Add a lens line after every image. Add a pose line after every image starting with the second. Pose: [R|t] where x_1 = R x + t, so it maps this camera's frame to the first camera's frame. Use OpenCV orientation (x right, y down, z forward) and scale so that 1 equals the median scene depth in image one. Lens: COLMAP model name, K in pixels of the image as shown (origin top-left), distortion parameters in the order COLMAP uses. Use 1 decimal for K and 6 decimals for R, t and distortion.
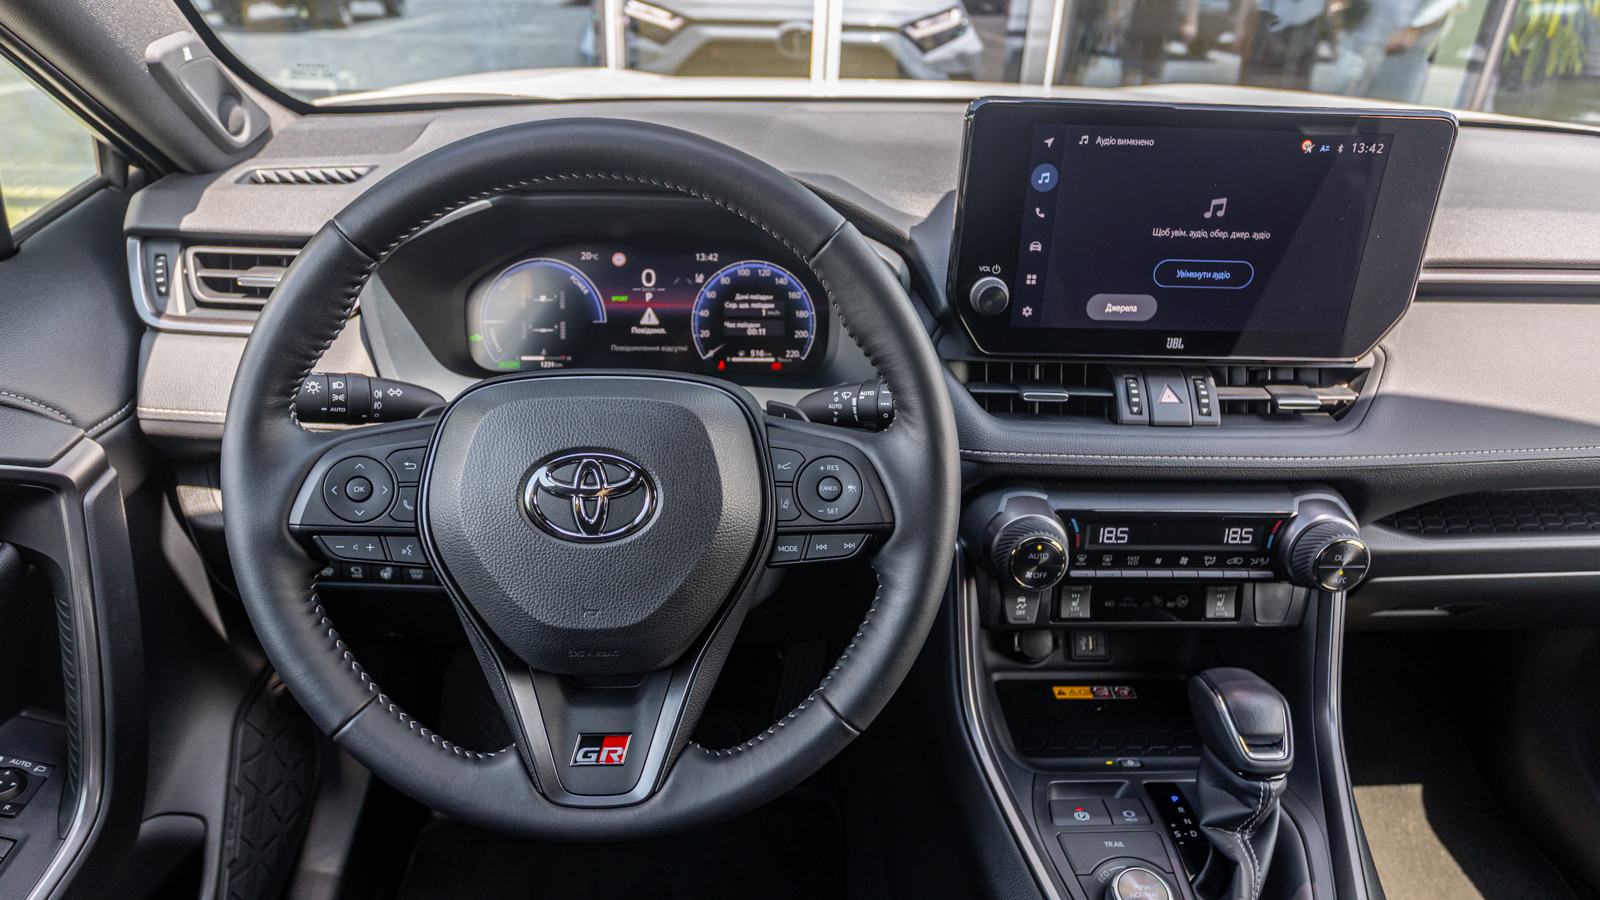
lens RADIAL K [[1012.7, 0, 797.1], [0, 1012.7, 472.9], [0, 0, 1]] dist [-0.003275, 0.002150]
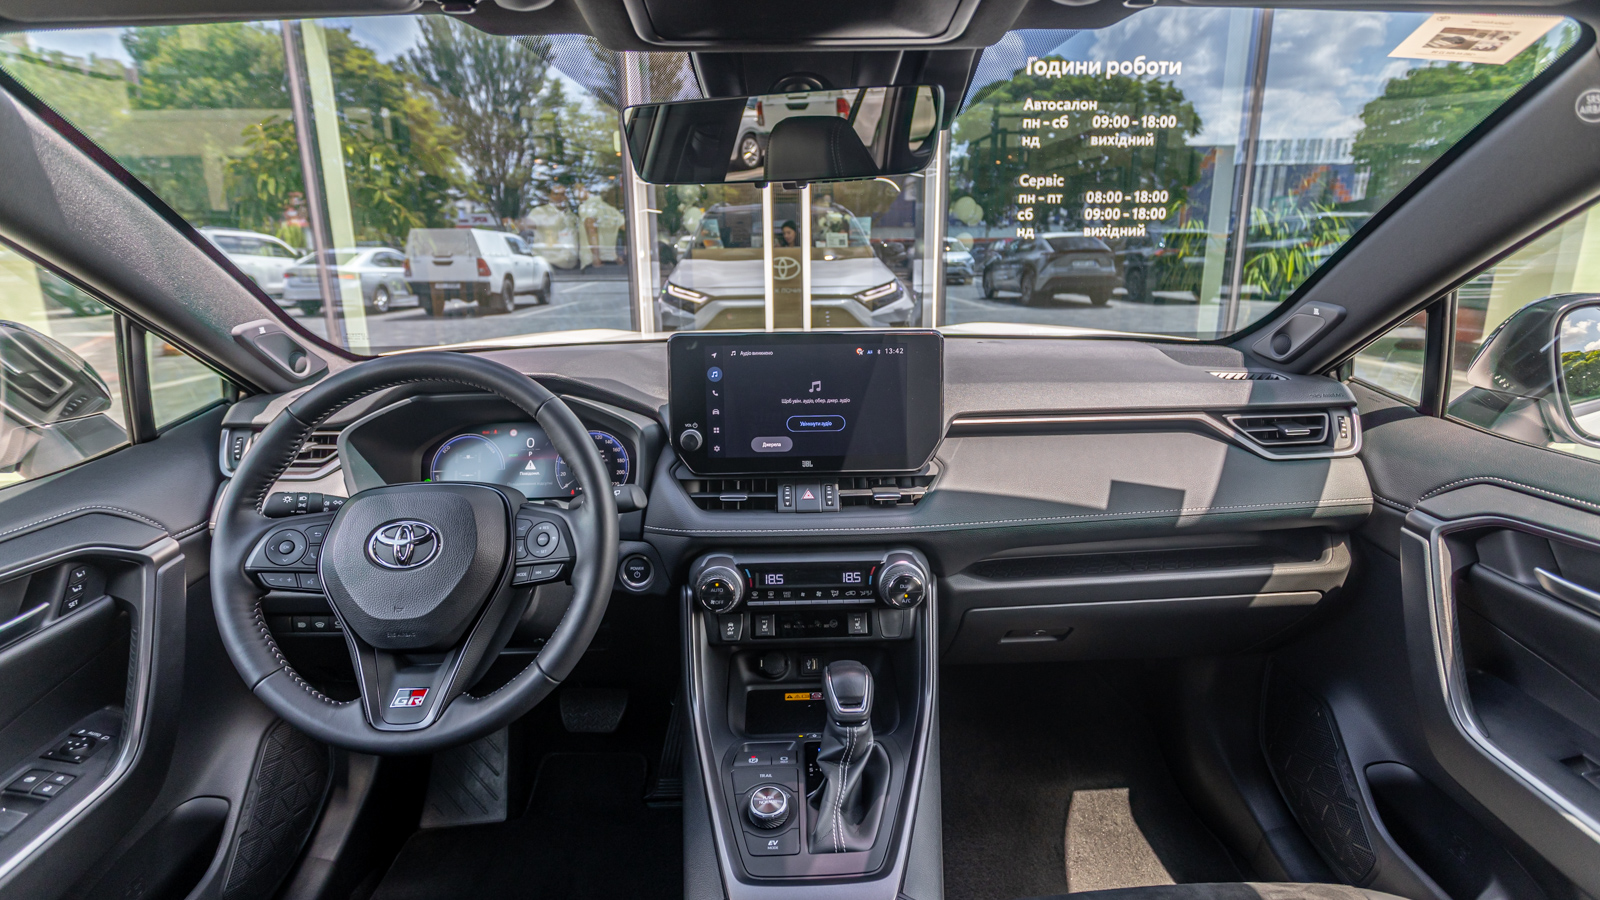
lens RADIAL K [[752.9, 0, 800.0], [0, 752.9, 425.1], [0, 0, 1]] dist [-0.000173, 0.001076]
pose [[0.998809, -0.039854, -0.028132, 0.397921], [0.031735, 0.968813, -0.245754, 0.120977], [0.037049, 0.244568, 0.968924, -0.252207]]
